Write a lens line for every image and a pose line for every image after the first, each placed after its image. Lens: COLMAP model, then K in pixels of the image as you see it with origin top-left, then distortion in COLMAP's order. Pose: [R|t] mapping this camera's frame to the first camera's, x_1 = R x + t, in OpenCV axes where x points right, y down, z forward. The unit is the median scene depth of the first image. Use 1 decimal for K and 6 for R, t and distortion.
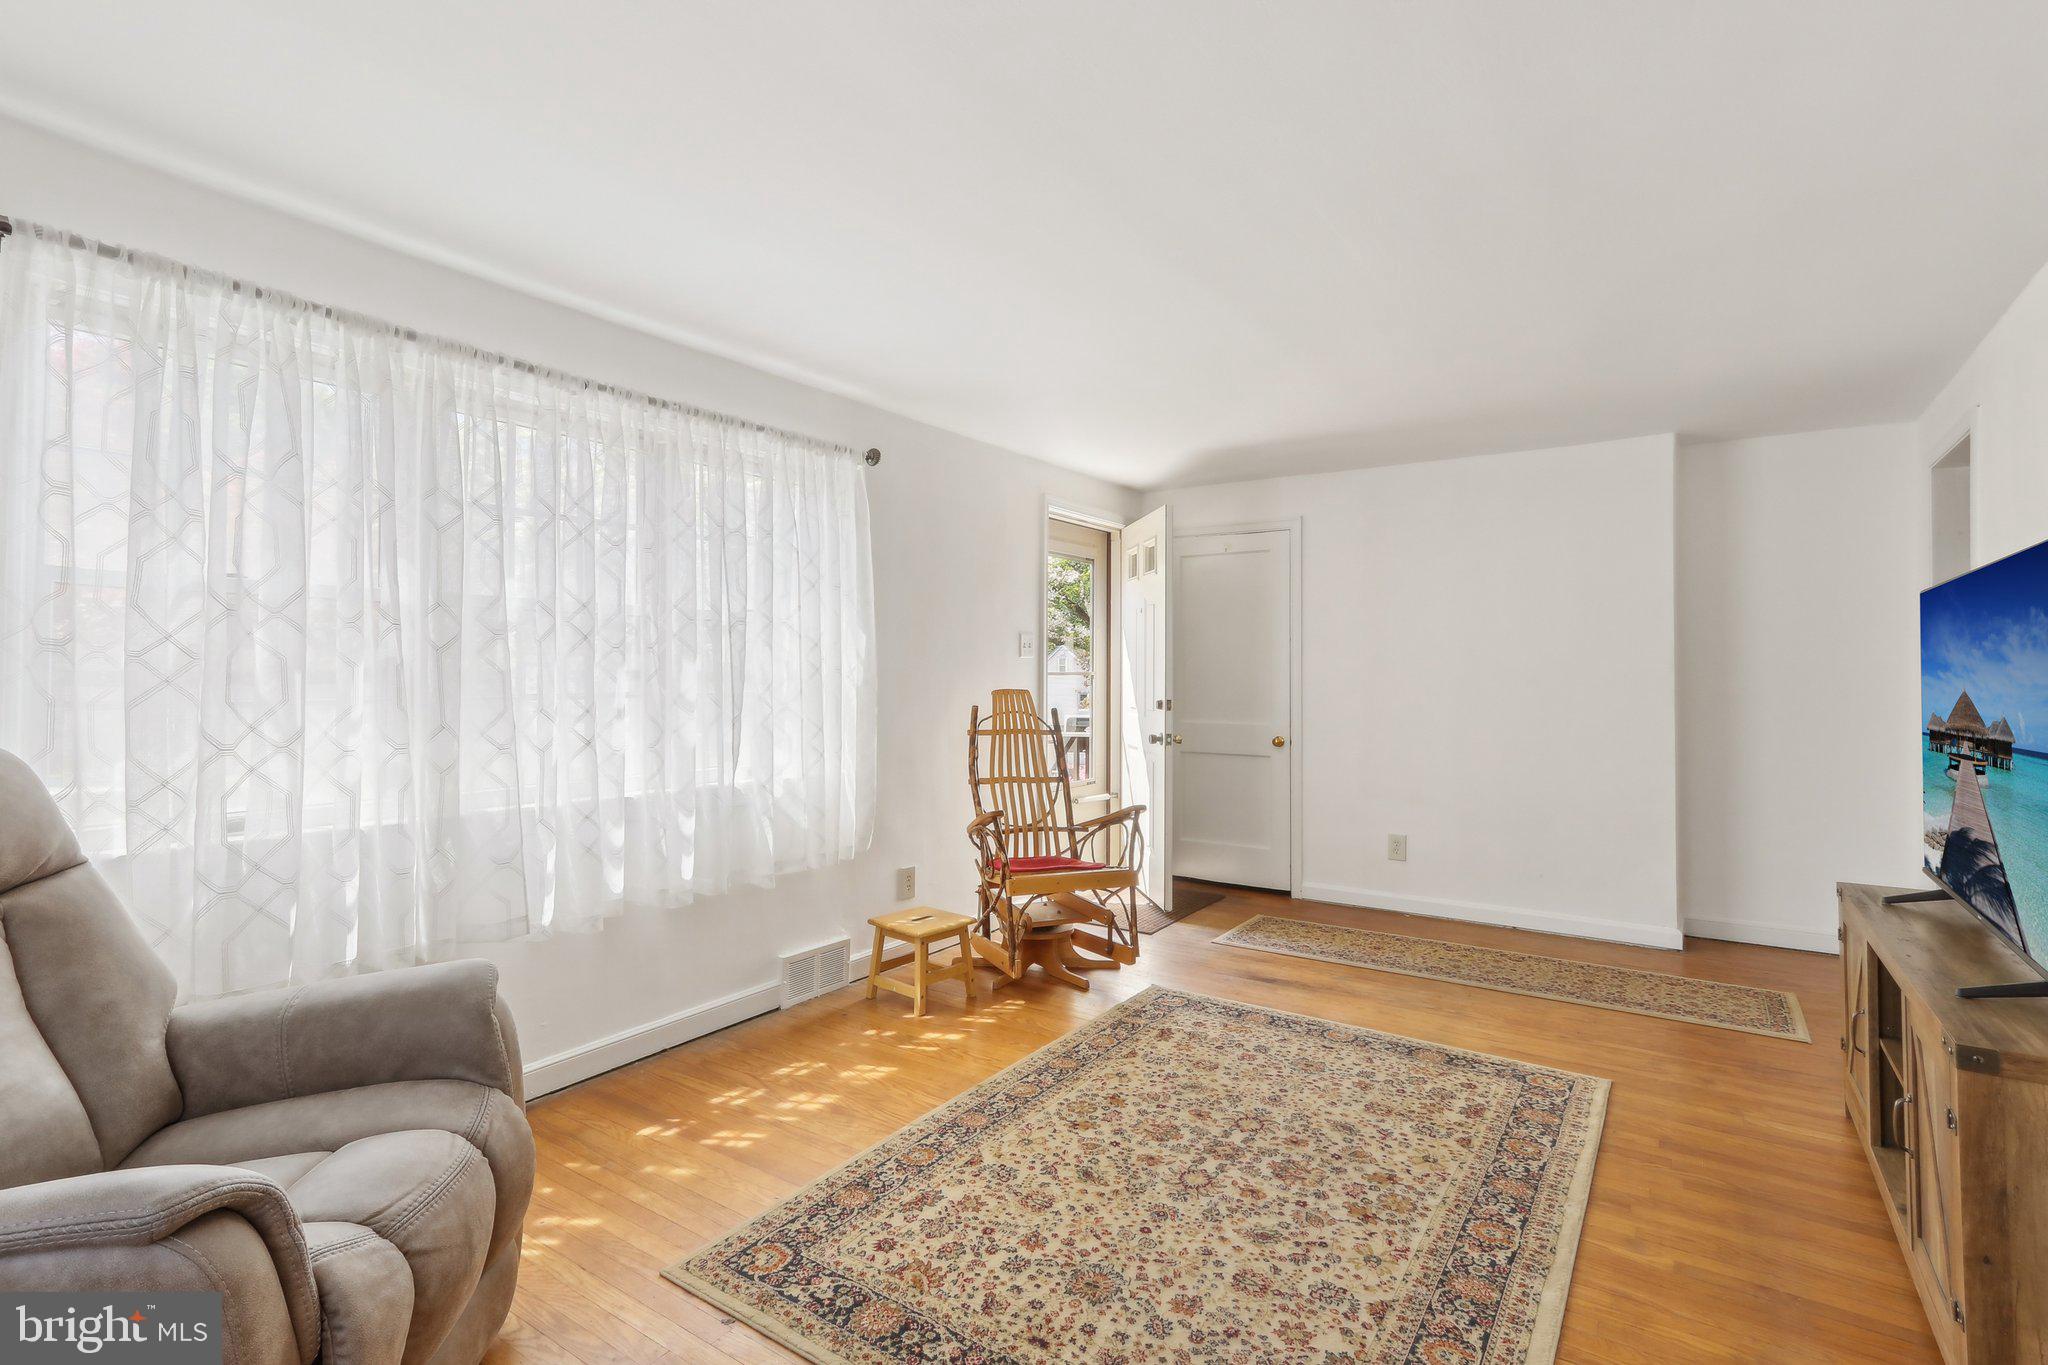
lens RADIAL K [[976.4, 0, 1015.2], [0, 976.4, 684.7], [0, 0, 1]] dist [0.000869, 0.000211]
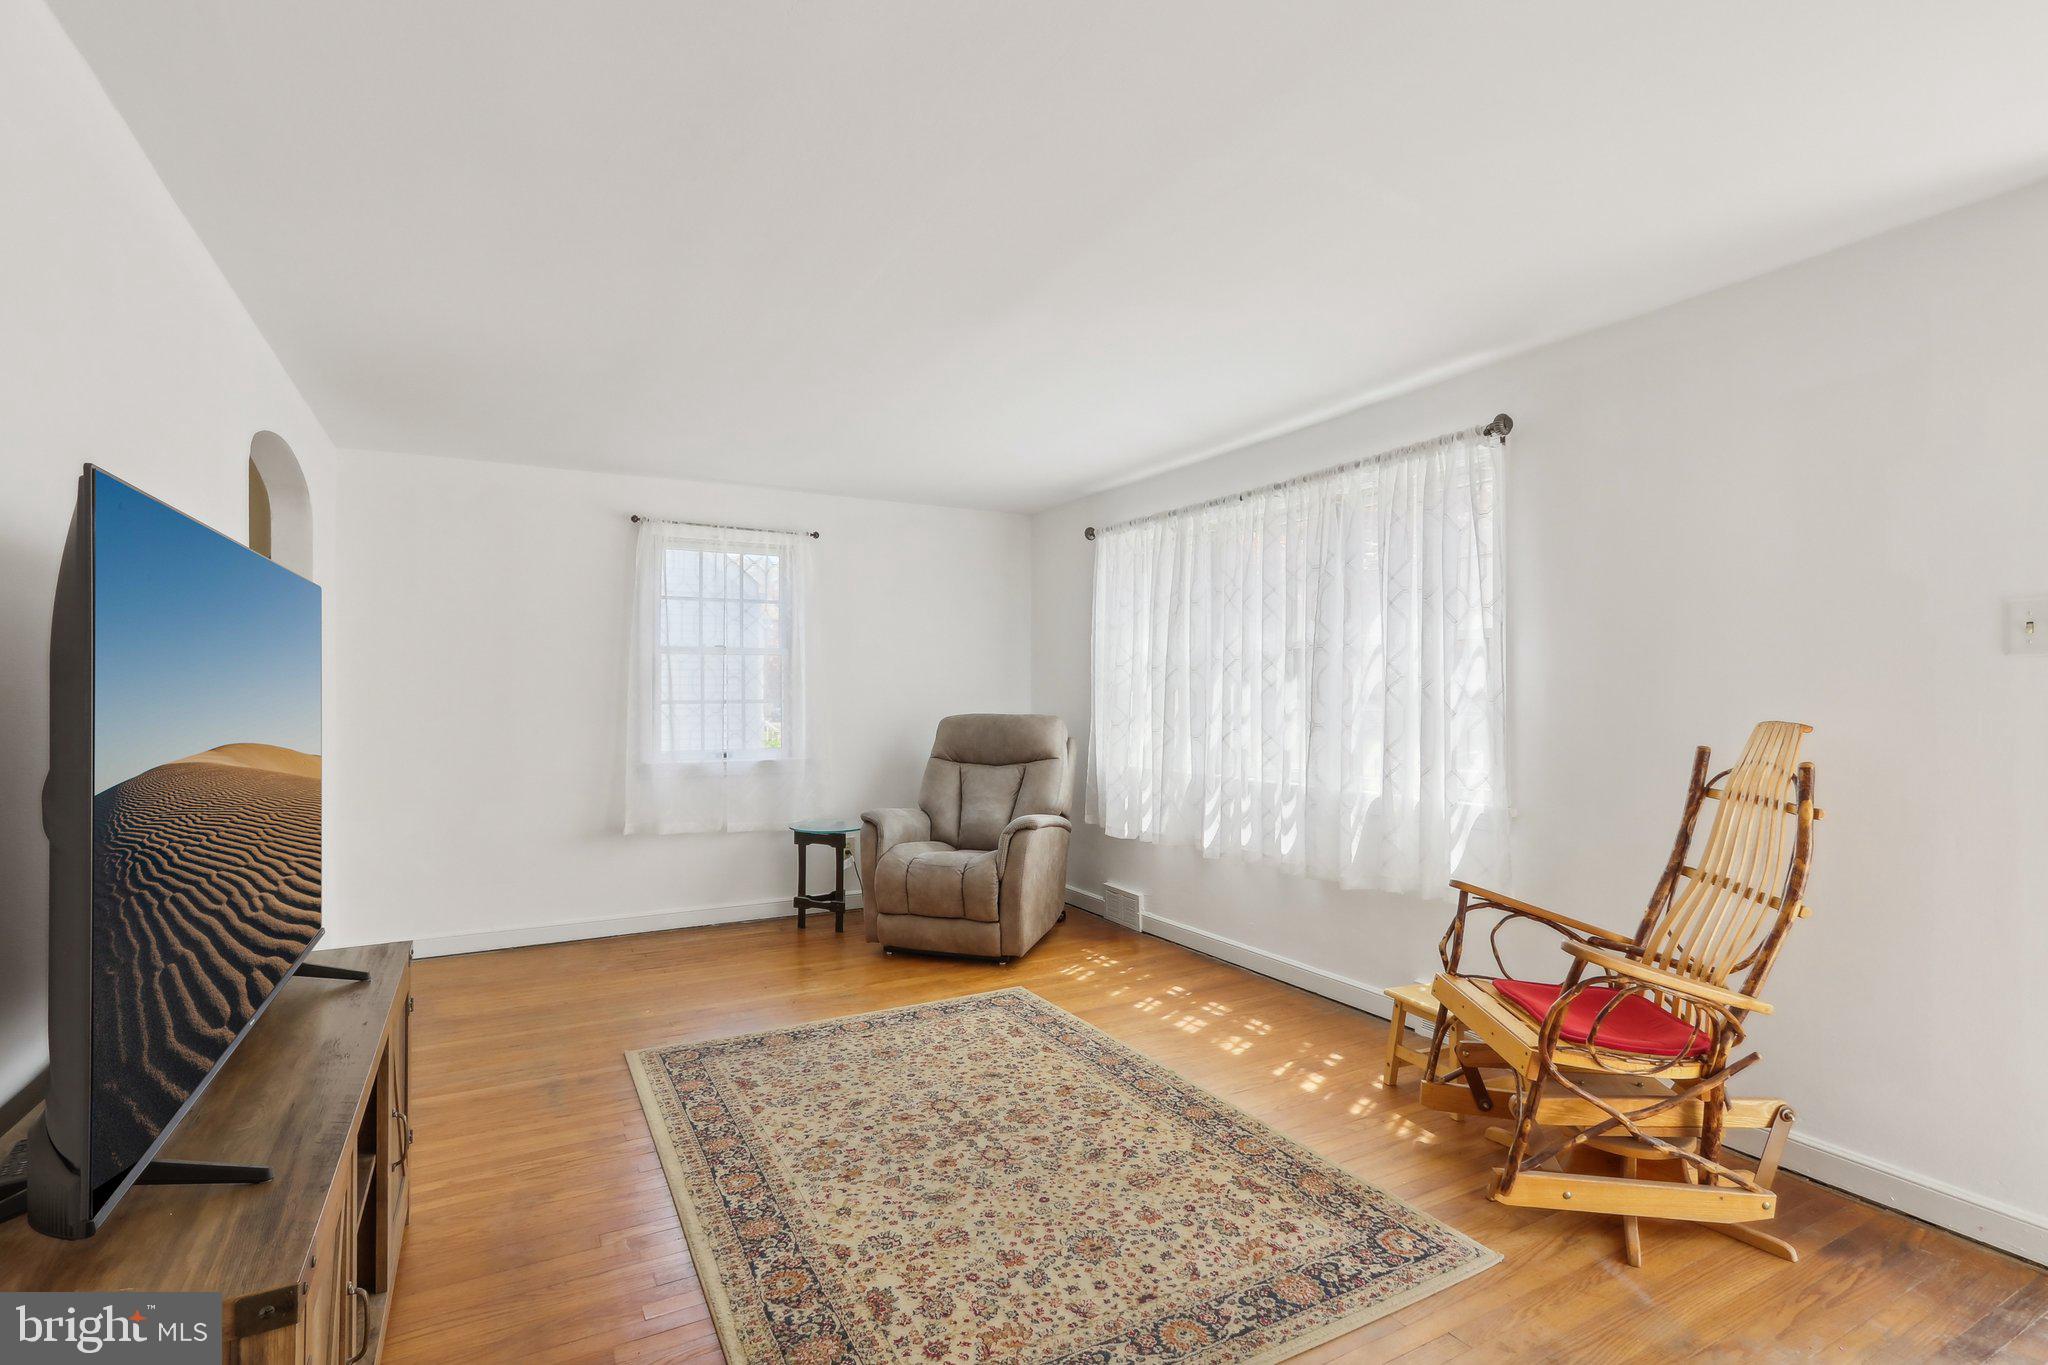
lens RADIAL K [[976.4, 0, 1015.2], [0, 976.4, 684.7], [0, 0, 1]] dist [0.000869, 0.000211]
pose [[-0.462125, -0.007668, -0.886782, 1.056008], [-0.010079, 0.999943, -0.003394, -0.013176], [0.886758, 0.007370, -0.462176, 1.408869]]
